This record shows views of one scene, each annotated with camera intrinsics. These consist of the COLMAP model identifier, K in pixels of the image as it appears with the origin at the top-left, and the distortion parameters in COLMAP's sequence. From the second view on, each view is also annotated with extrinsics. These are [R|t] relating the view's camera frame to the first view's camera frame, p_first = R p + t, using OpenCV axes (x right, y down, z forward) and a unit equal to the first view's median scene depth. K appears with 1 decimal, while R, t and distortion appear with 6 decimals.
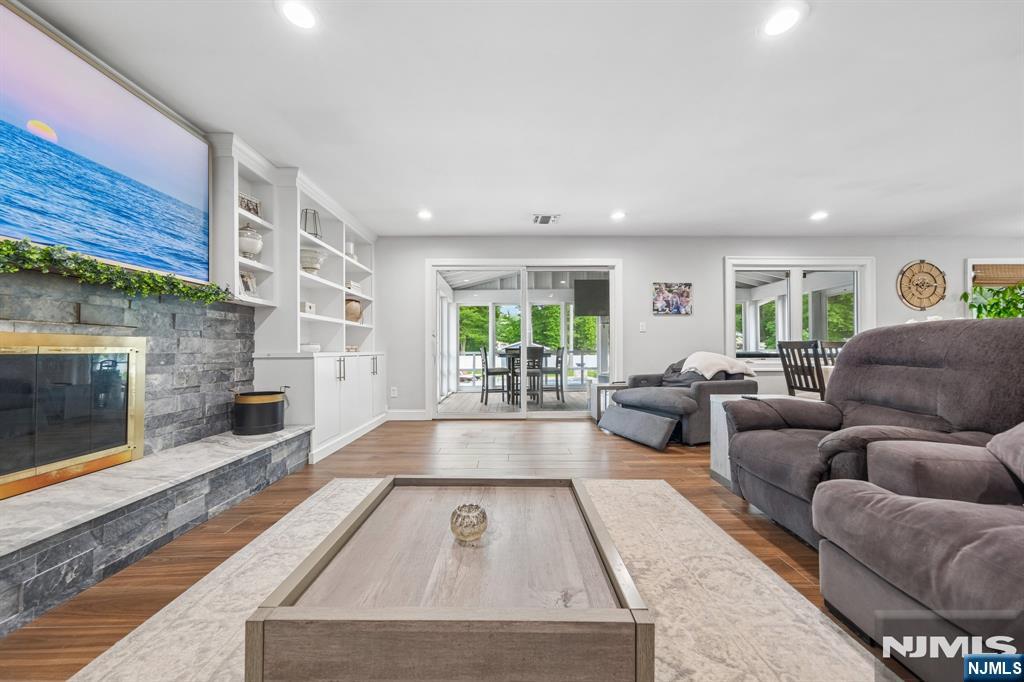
lens RADIAL K [[354.8, 0, 512.0], [0, 354.8, 341.0], [0, 0, 1]] dist [0.000575, 0.000111]
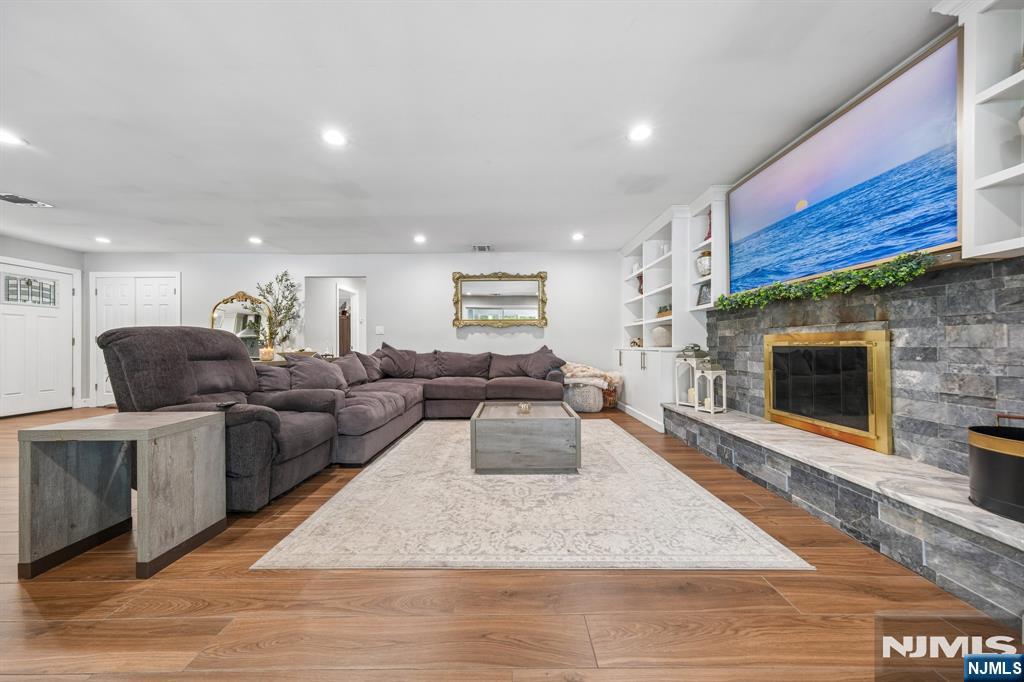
lens RADIAL K [[354.8, 0, 512.0], [0, 354.8, 341.0], [0, 0, 1]] dist [0.000575, 0.000111]
pose [[-0.999968, 0.007669, 0.002160, -0.017277], [0.007588, 0.999338, -0.035588, 0.043530], [-0.002431, -0.035570, -0.999364, 1.877840]]
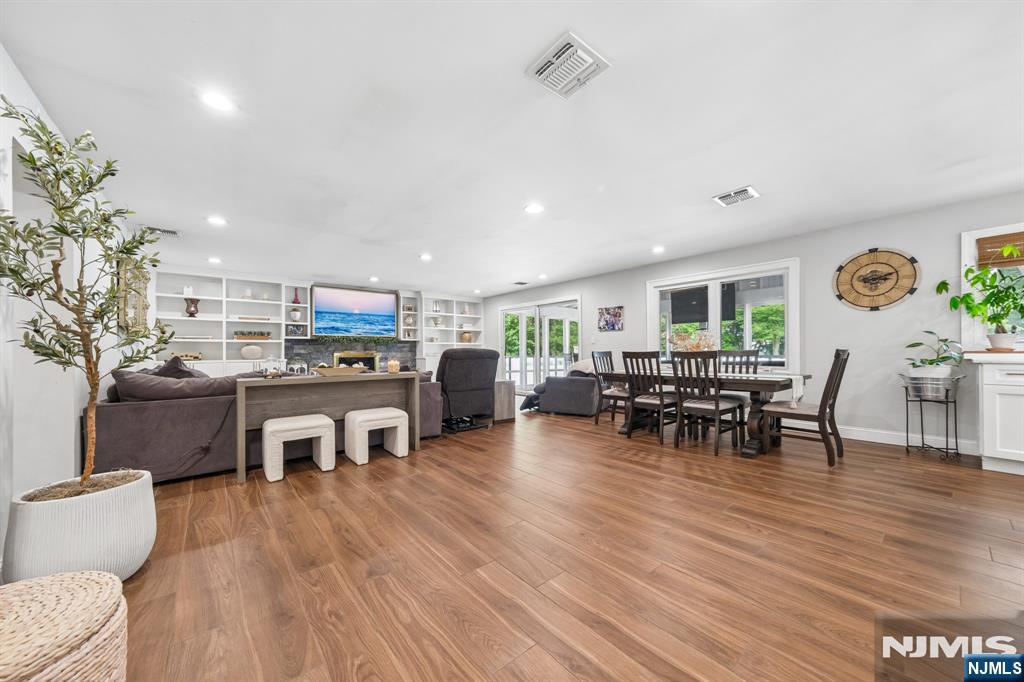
lens RADIAL K [[364.2, 0, 512.0], [0, 364.2, 341.0], [0, 0, 1]] dist [-0.001189, -0.000019]
pose [[0.631222, -0.024844, -0.775204, 2.863004], [0.021060, 0.999667, -0.014890, -0.048665], [0.775316, -0.006927, 0.631535, -0.372573]]
